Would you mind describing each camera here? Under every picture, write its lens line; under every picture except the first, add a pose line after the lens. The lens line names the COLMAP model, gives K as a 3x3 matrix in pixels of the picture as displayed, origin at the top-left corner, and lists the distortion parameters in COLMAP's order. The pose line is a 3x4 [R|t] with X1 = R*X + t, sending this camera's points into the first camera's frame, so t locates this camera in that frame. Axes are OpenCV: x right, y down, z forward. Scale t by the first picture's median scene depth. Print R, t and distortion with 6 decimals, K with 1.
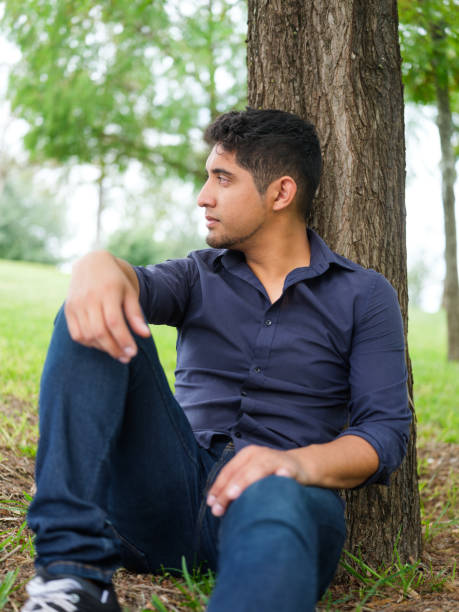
lens RADIAL K [[901.0, 0, 234.5], [0, 901.0, 302.2], [0, 0, 1]] dist [0.082937, 0.000000]
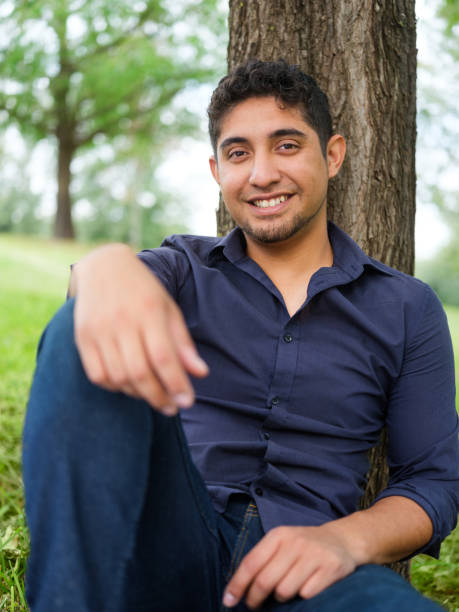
lens RADIAL K [[901.0, 0, 244.6], [0, 901.0, 300.1], [0, 0, 1]] dist [0.082937, 0.000000]
pose [[0.977854, 0.043892, 0.204634, -0.150178], [-0.051097, 0.998241, 0.030058, -0.031399], [-0.202955, -0.039848, 0.978377, 0.236793]]
